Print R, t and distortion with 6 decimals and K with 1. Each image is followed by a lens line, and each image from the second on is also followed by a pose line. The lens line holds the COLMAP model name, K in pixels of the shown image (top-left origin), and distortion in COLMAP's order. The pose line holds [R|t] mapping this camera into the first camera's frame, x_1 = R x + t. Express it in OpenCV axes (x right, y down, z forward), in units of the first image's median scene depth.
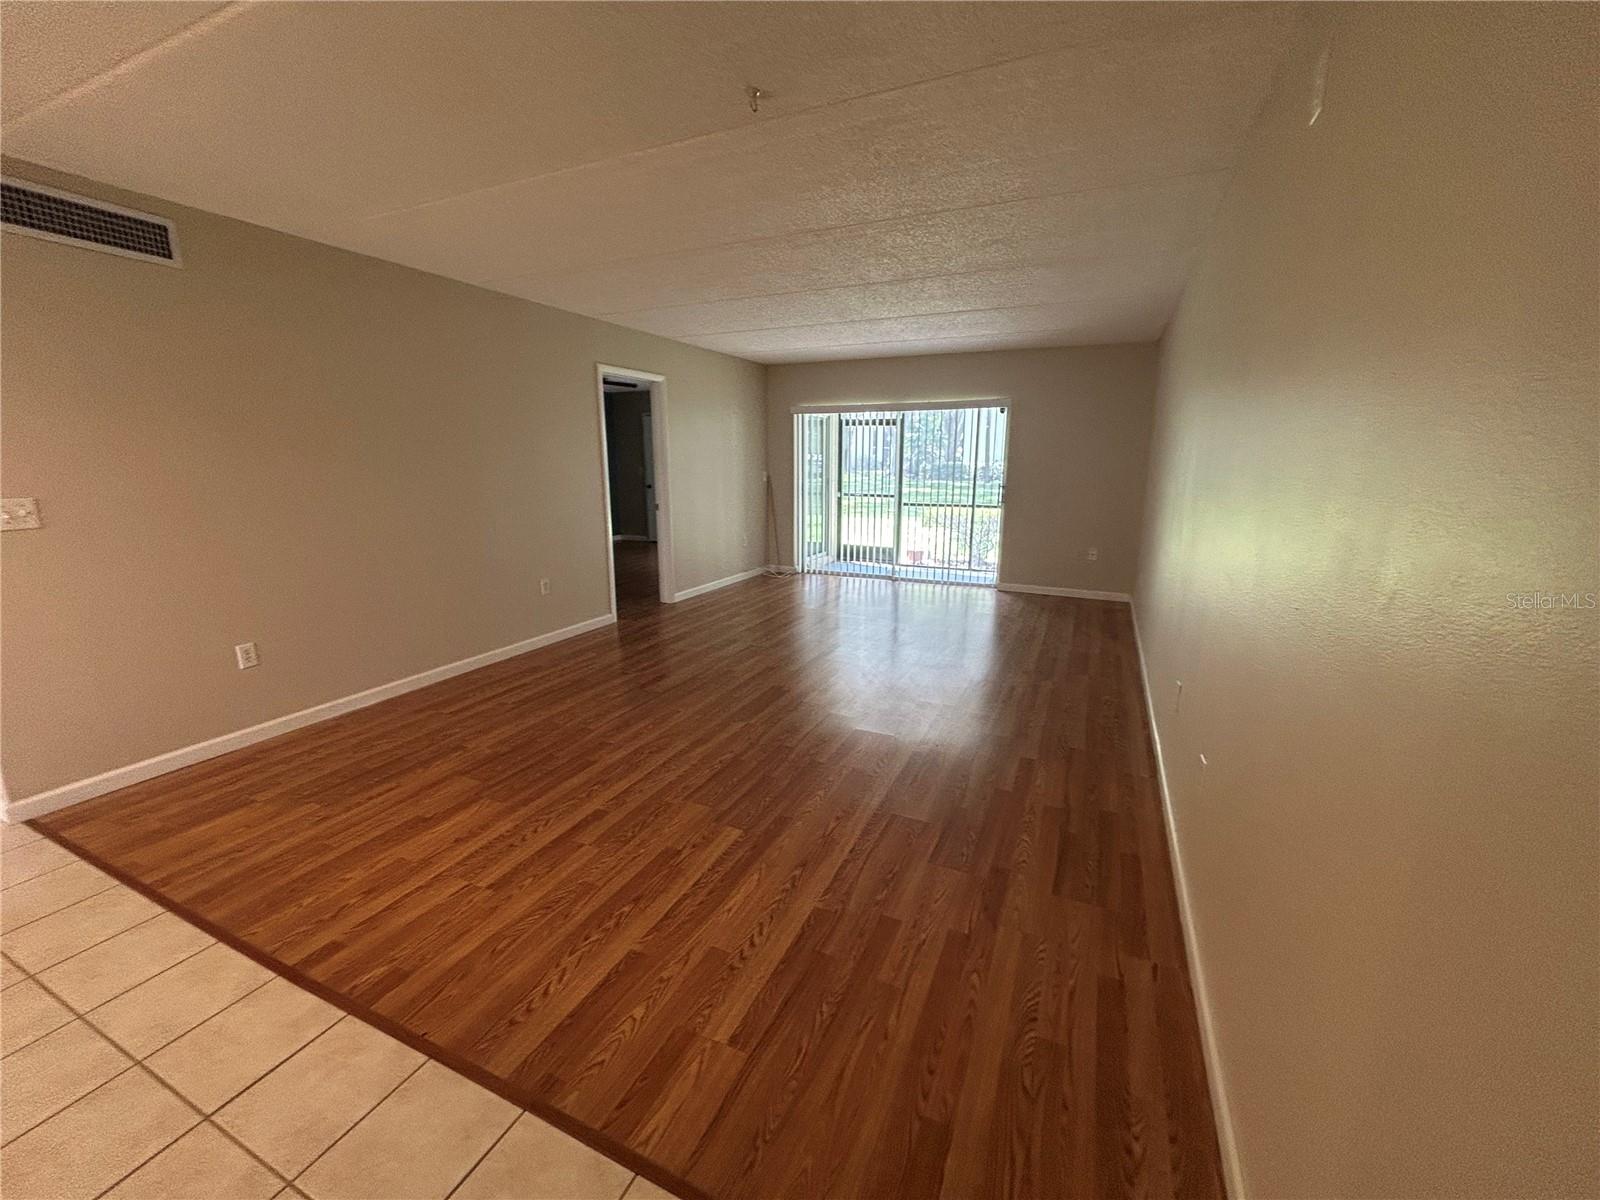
lens RADIAL K [[645.9, 0, 798.4], [0, 645.9, 603.6], [0, 0, 1]] dist [-0.002775, 0.001910]
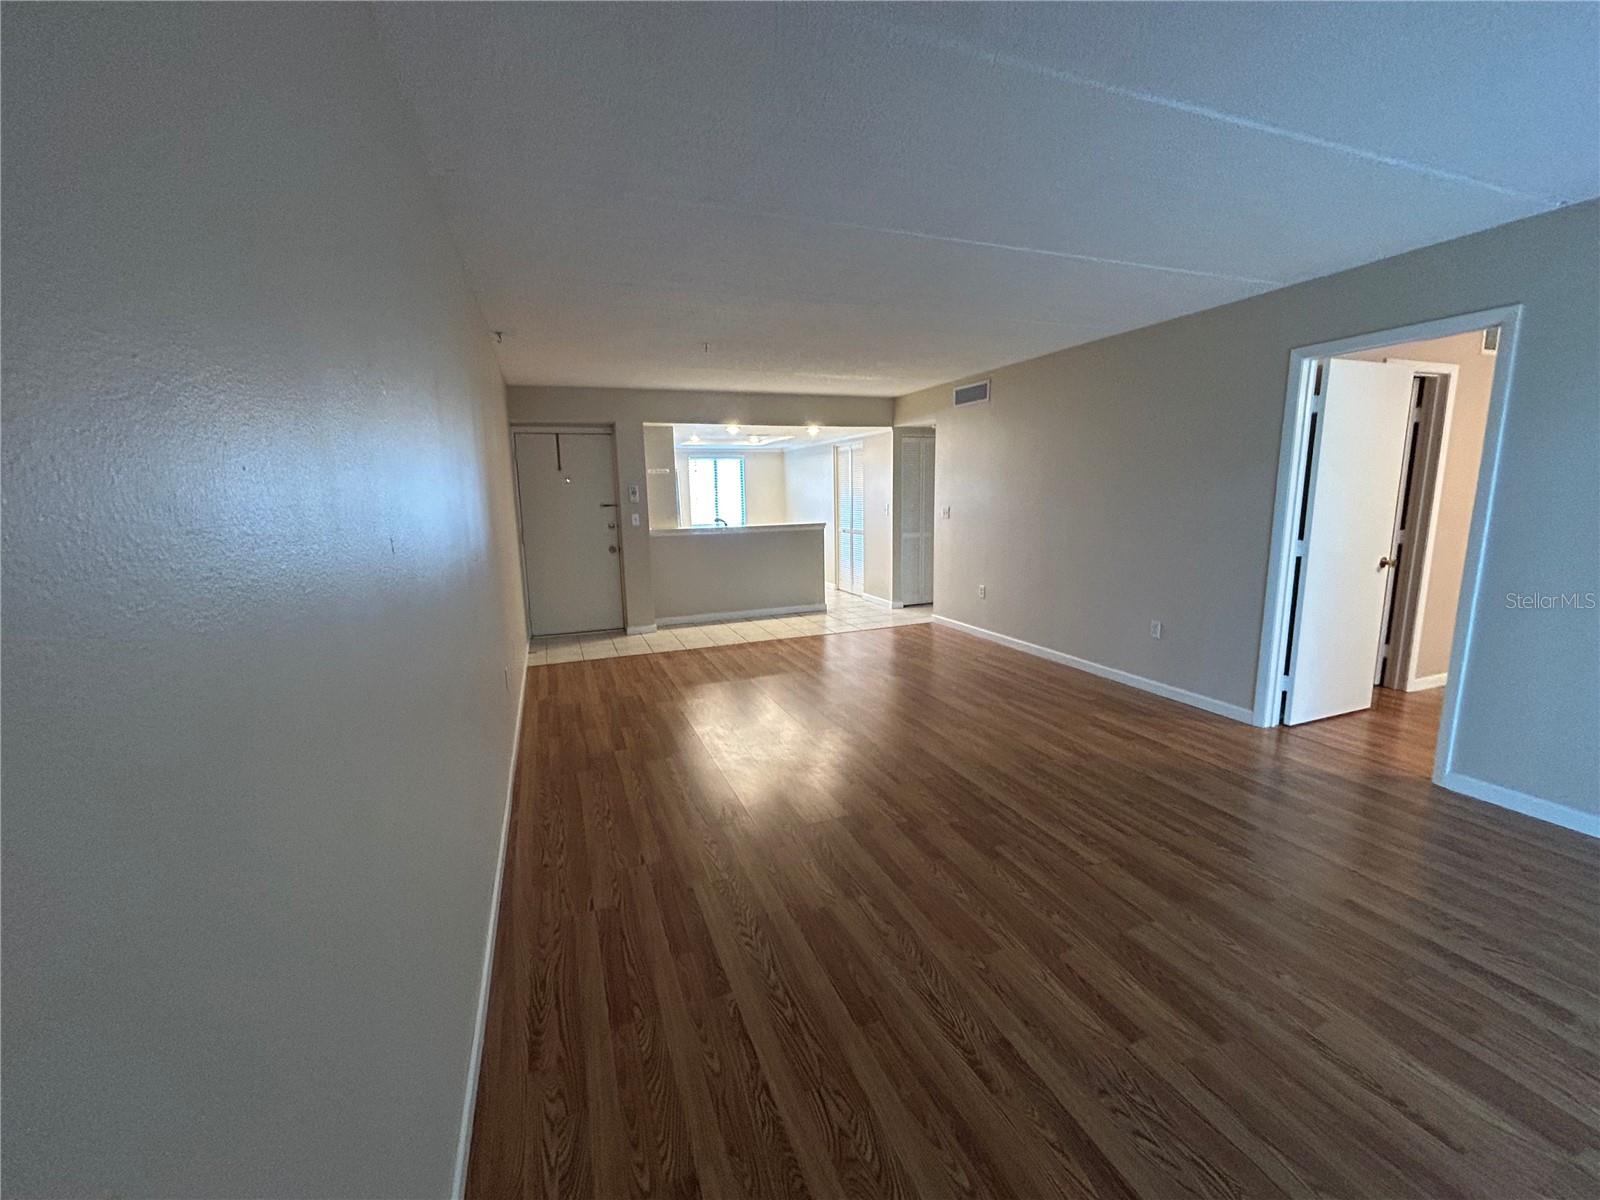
lens RADIAL K [[645.9, 0, 798.3], [0, 645.9, 605.1], [0, 0, 1]] dist [-0.002775, 0.001910]
pose [[-0.697026, 0.135289, -0.704167, 0.775313], [-0.138938, 0.937946, 0.317733, -0.361592], [0.703456, 0.319304, -0.634976, 1.583446]]
